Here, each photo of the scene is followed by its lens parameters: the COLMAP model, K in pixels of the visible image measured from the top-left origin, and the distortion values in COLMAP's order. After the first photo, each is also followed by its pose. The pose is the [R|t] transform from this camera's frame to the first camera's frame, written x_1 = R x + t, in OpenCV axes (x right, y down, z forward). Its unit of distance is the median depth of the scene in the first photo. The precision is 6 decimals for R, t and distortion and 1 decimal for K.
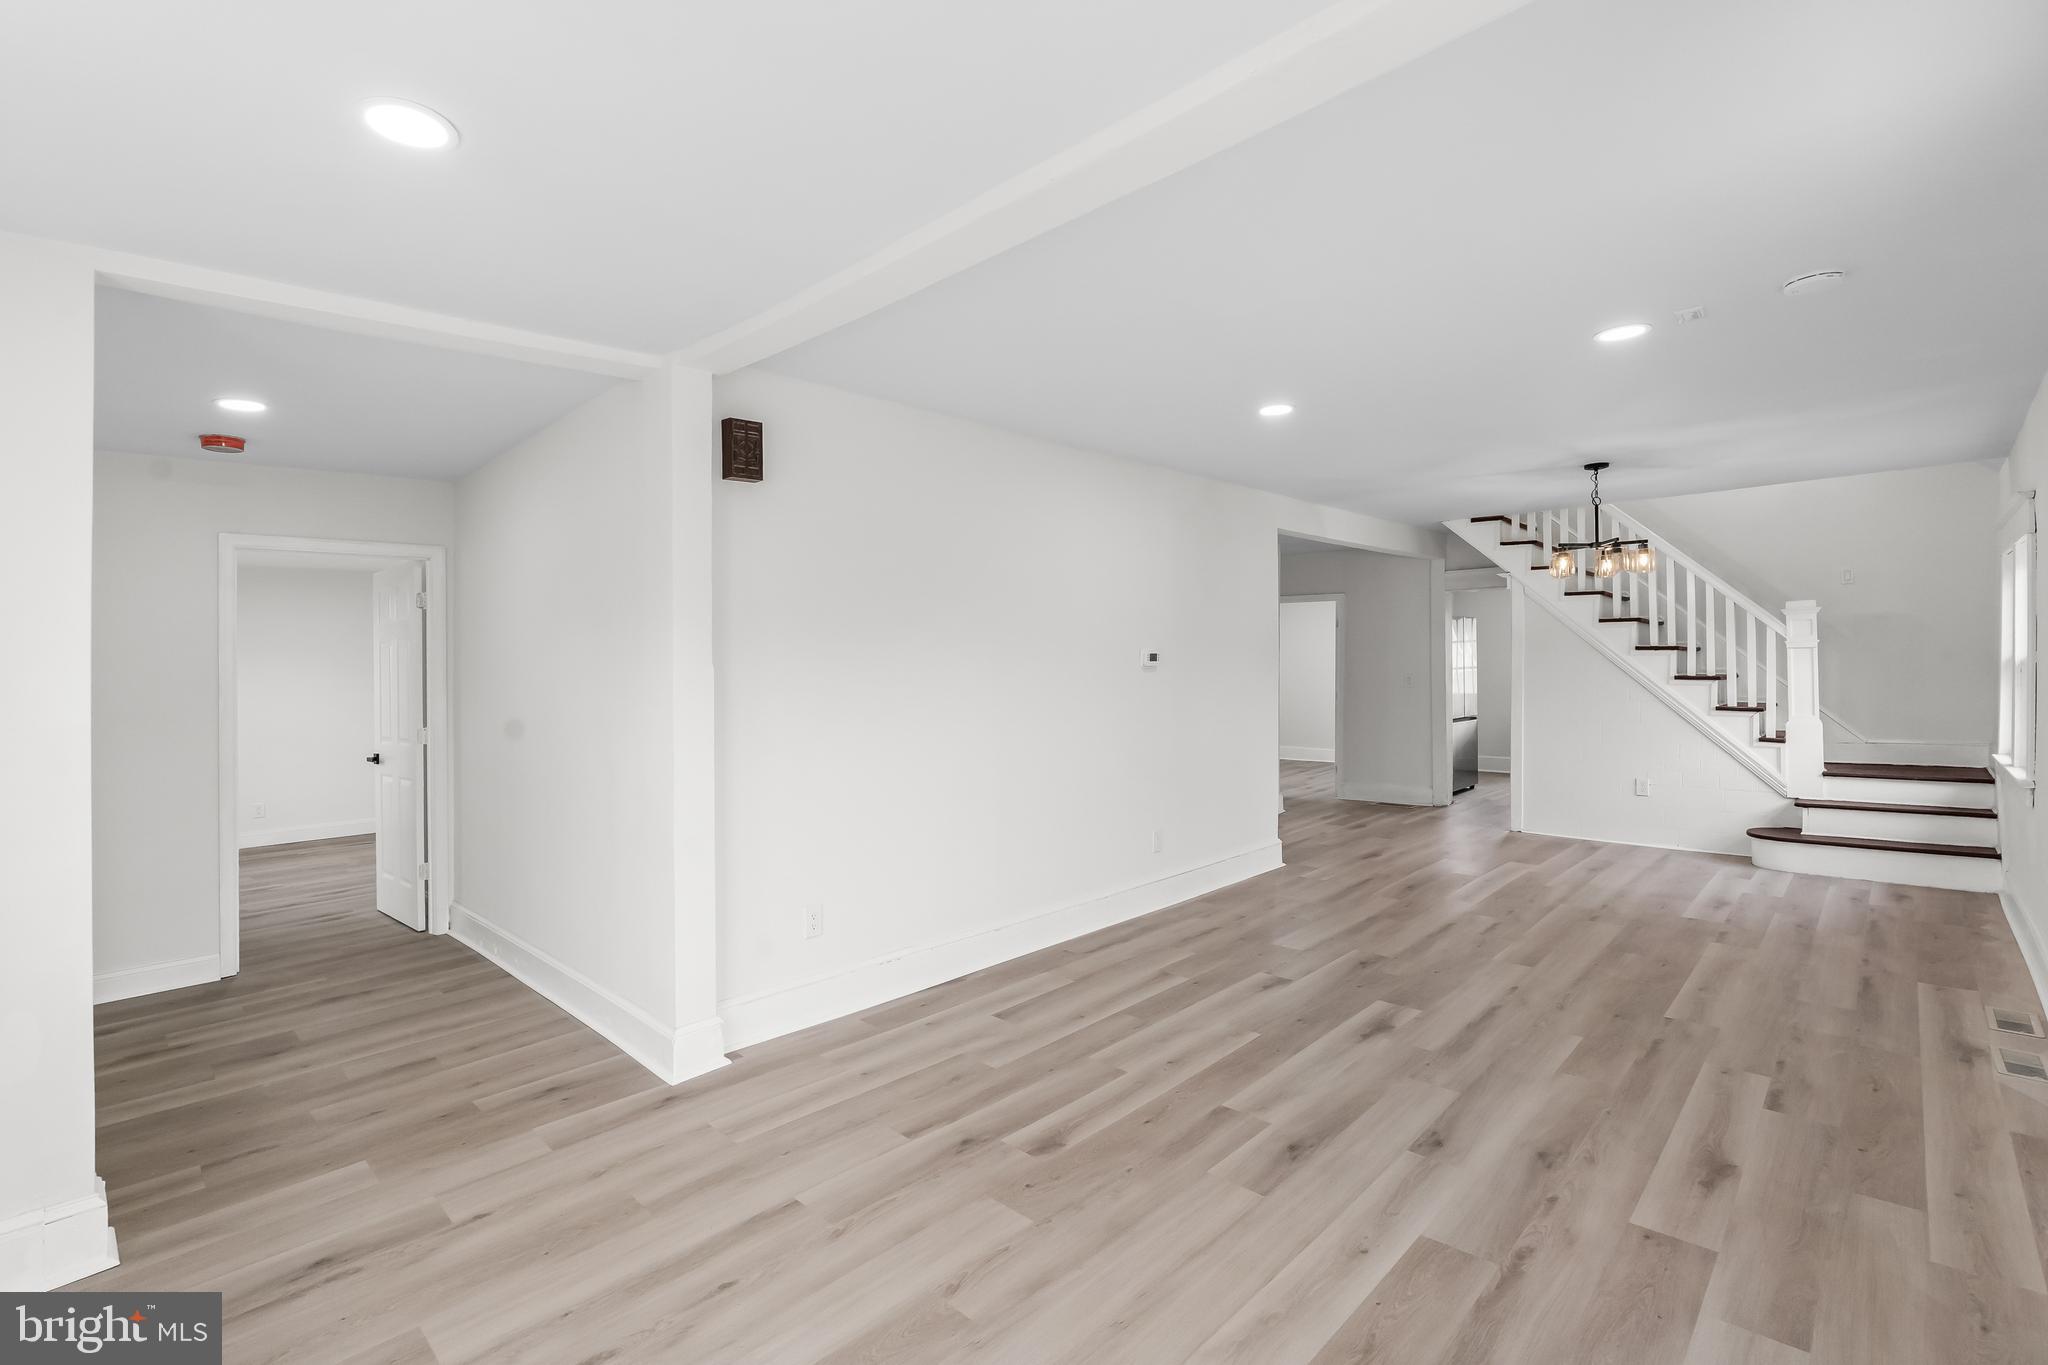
lens RADIAL K [[896.2, 0, 1030.5], [0, 896.2, 667.7], [0, 0, 1]] dist [-0.006442, 0.000910]
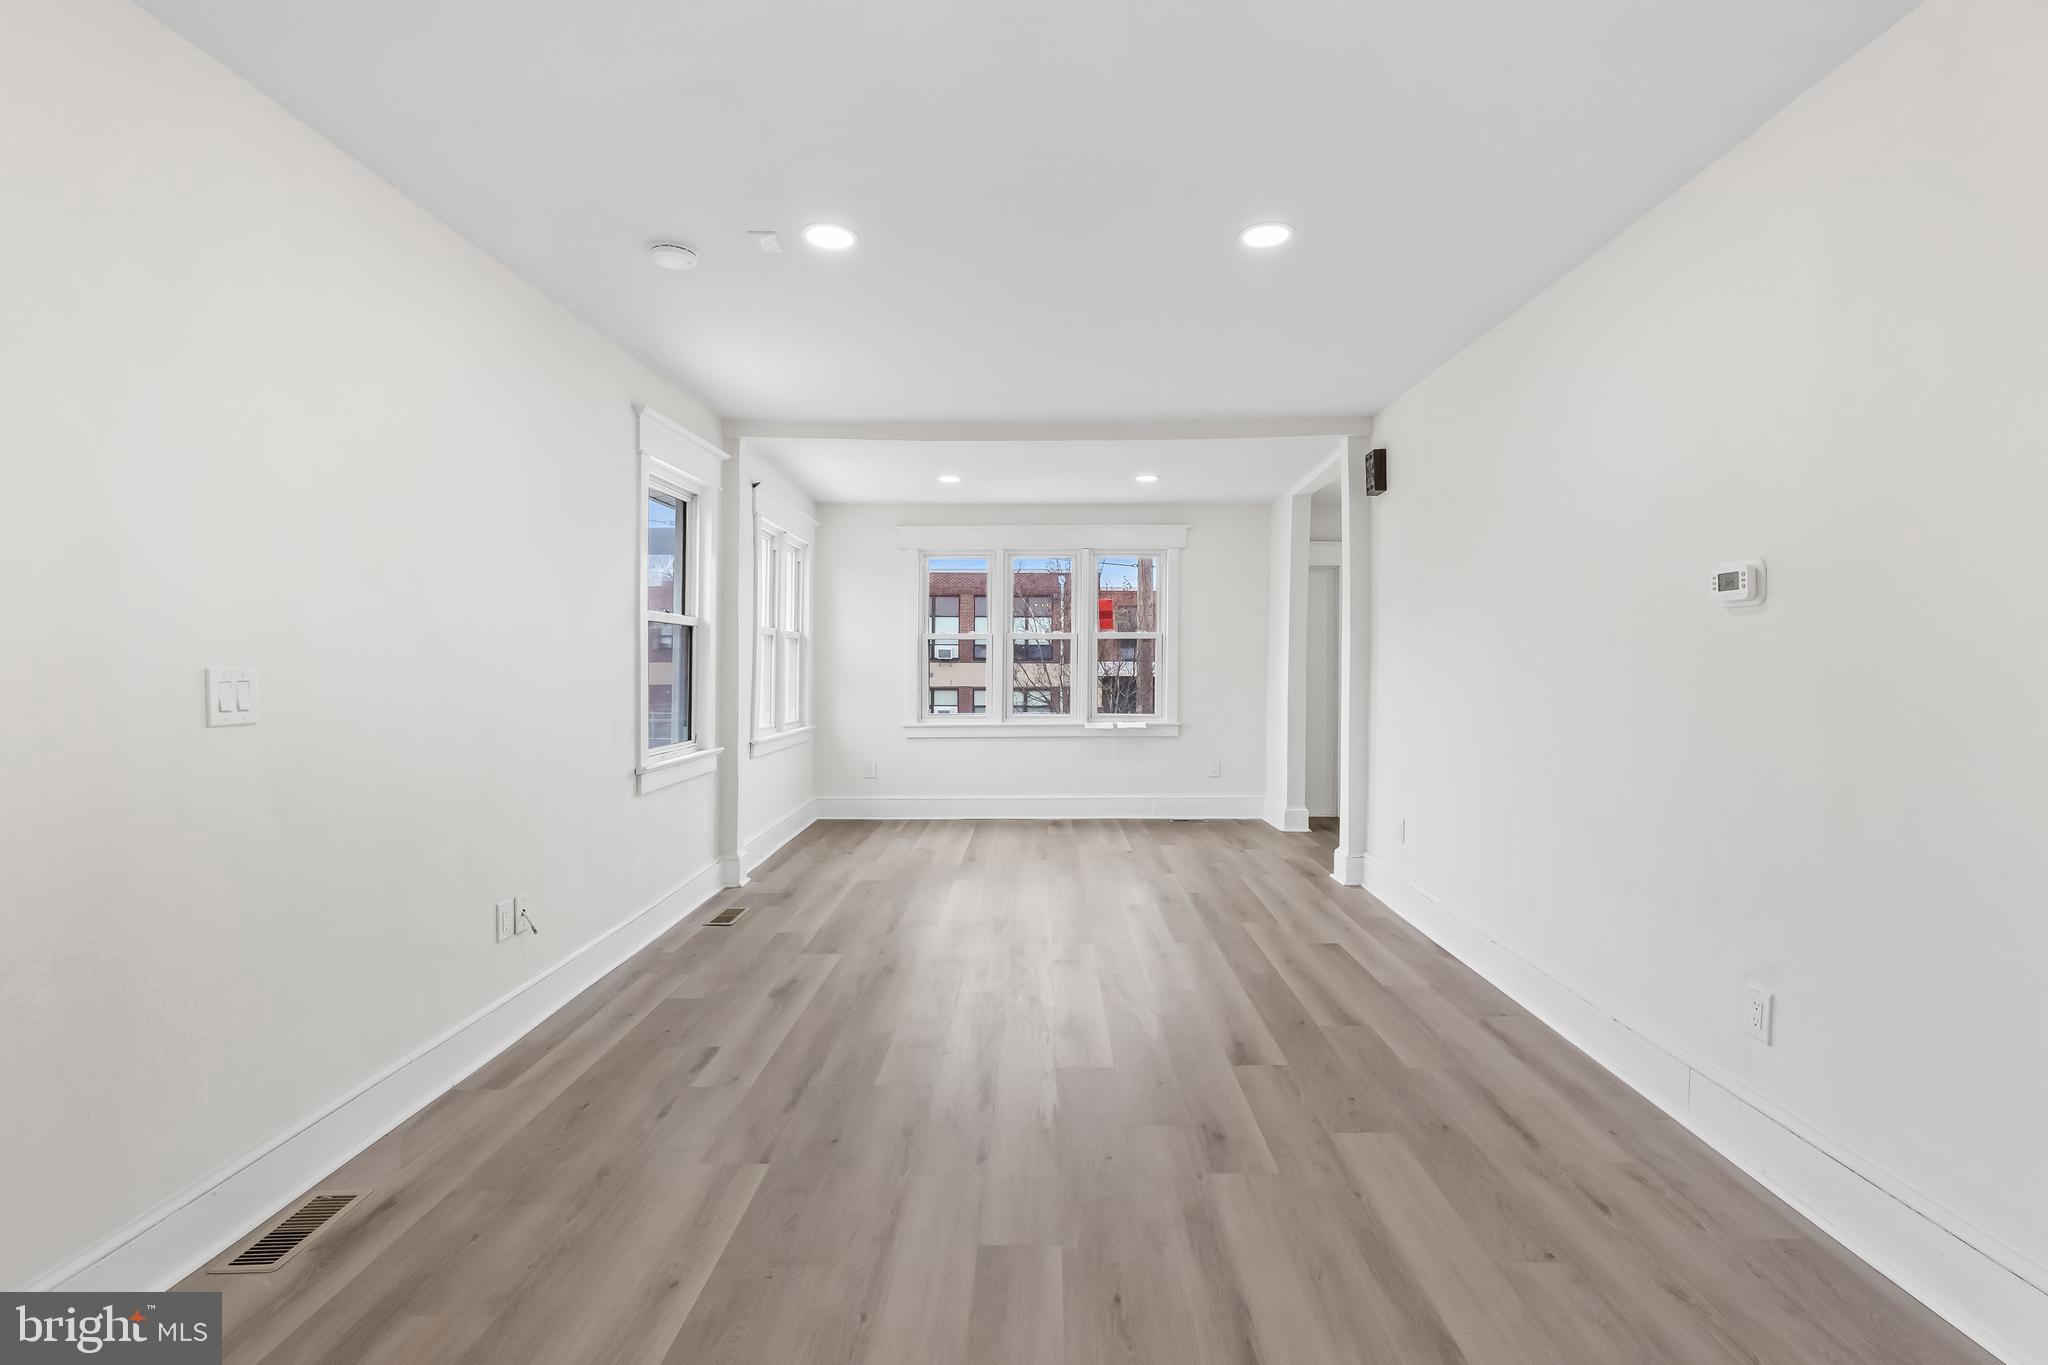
lens RADIAL K [[896.2, 0, 1030.1], [0, 896.2, 683.5], [0, 0, 1]] dist [-0.006442, 0.000910]
pose [[-0.726525, 0.037964, -0.686090, 1.073894], [0.014448, 0.999096, 0.039985, 0.026269], [0.686988, 0.019138, -0.726417, 1.702900]]
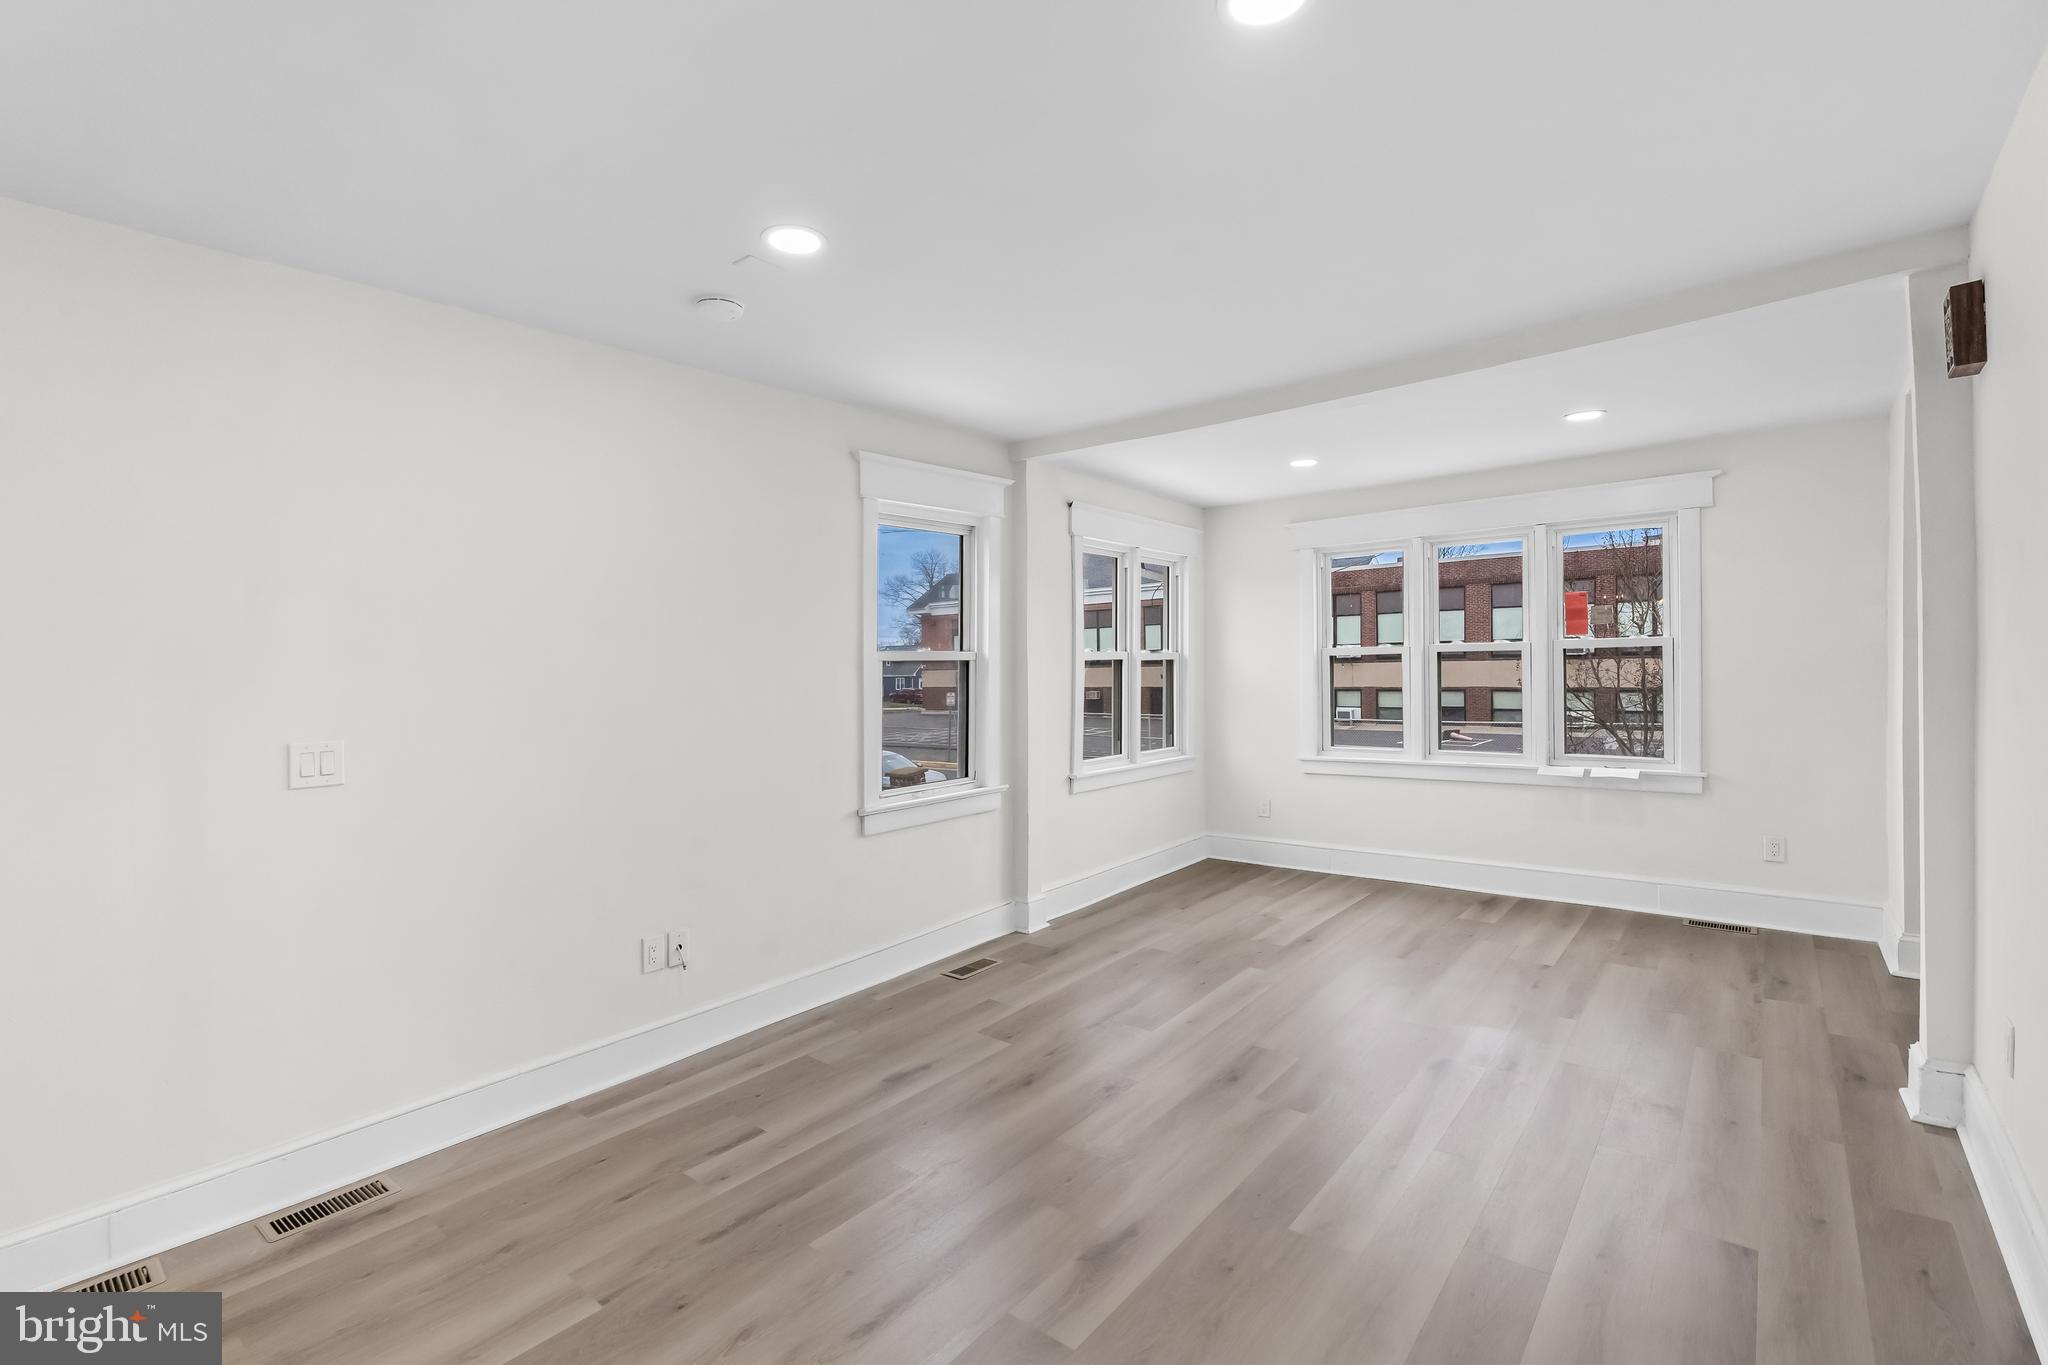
lens RADIAL K [[896.2, 0, 1032.2], [0, 896.2, 676.0], [0, 0, 1]] dist [-0.006442, 0.000910]
pose [[-0.995774, 0.045066, -0.080017, 0.498094], [0.044091, 0.998931, 0.013913, -0.007496], [0.080559, 0.010326, -0.996696, 1.701010]]
